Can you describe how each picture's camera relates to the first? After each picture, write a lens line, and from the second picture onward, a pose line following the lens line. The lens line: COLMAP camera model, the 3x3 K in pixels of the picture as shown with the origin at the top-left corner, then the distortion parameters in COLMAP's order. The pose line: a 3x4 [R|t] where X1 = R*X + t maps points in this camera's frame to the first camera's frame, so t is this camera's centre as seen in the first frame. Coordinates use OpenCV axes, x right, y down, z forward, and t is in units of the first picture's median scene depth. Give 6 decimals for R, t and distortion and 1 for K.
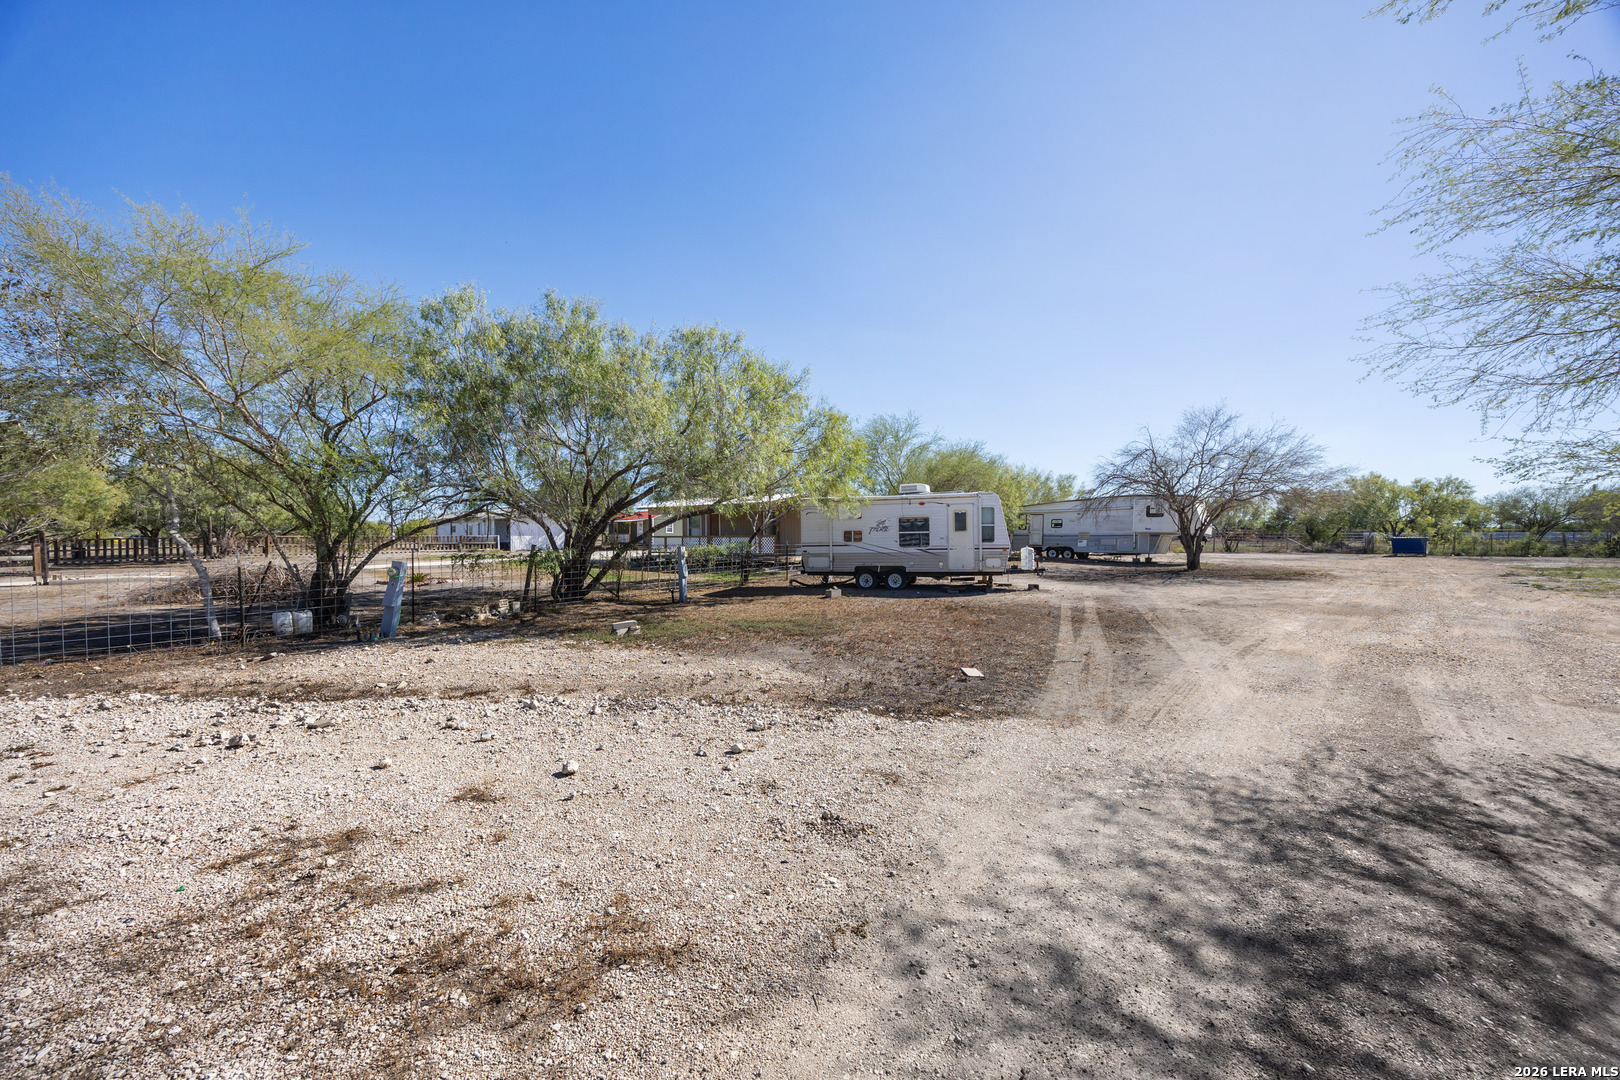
lens RADIAL K [[615.2, 0, 799.1], [0, 615.2, 548.8], [0, 0, 1]] dist [-0.008738, -0.000066]
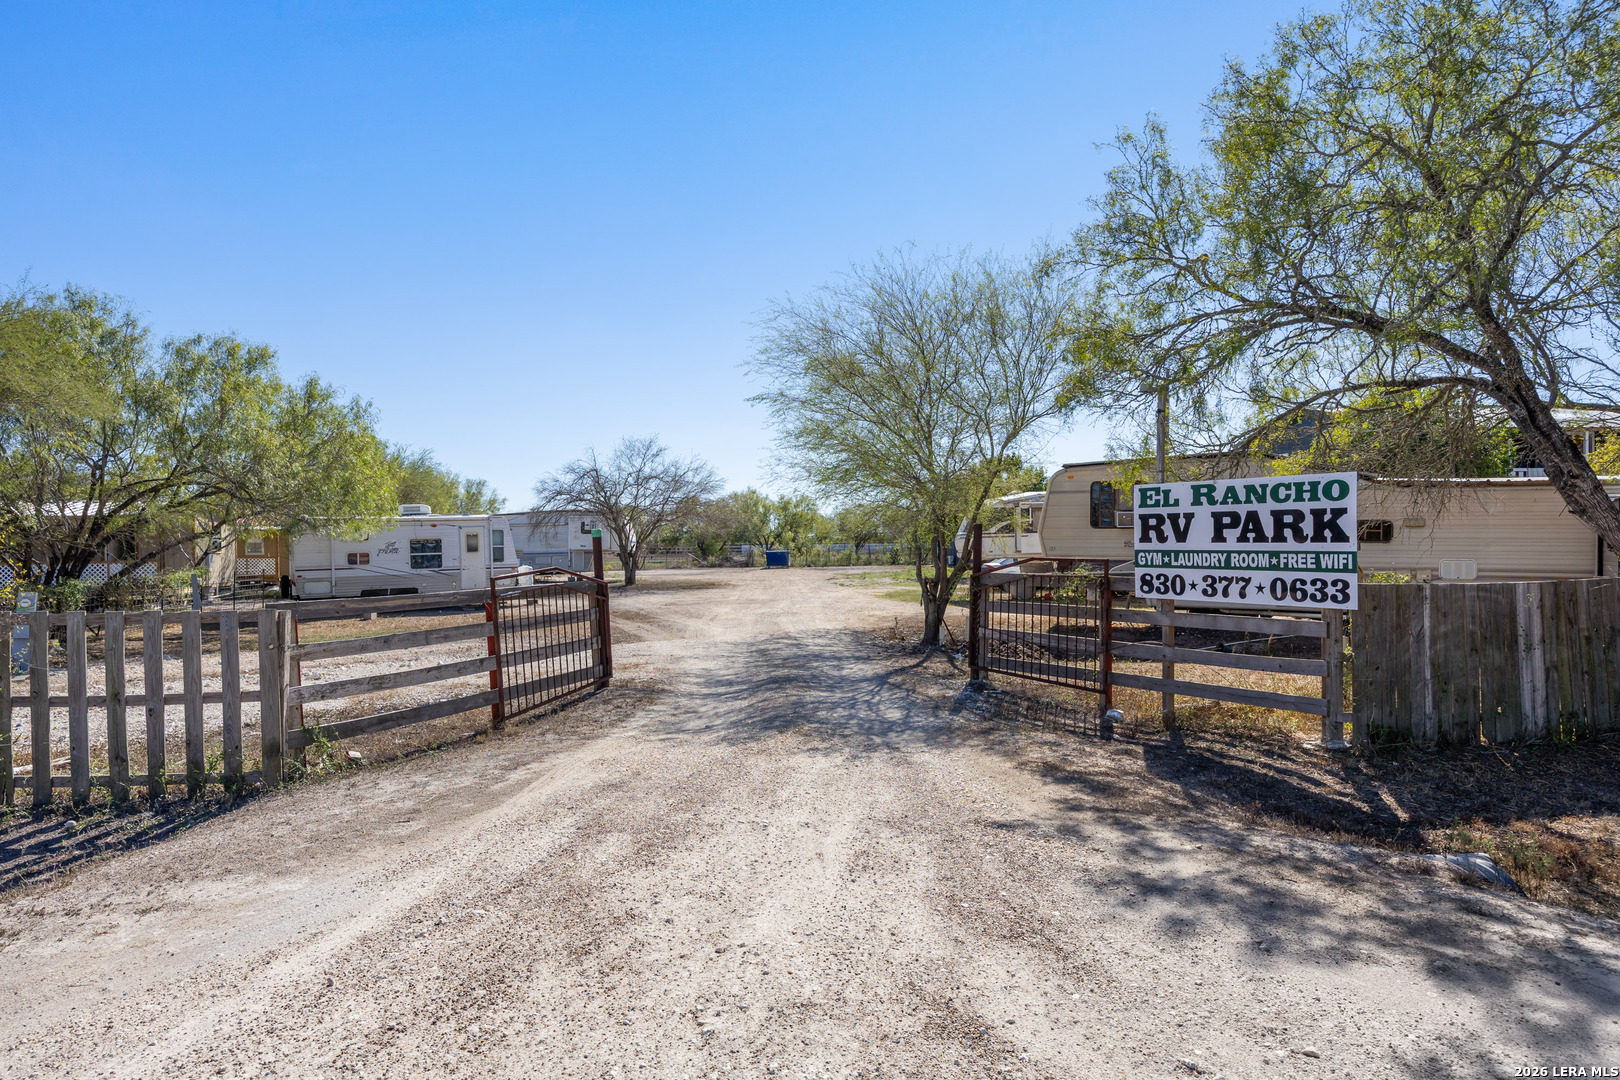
lens RADIAL K [[1031.3, 0, 808.7], [0, 1031.3, 542.1], [0, 0, 1]] dist [0.000649, 0.000128]
pose [[0.685250, -0.005749, 0.728285, -0.433139], [0.028611, 0.999409, -0.019031, 0.002737], [-0.727746, 0.033878, 0.685010, -0.434450]]
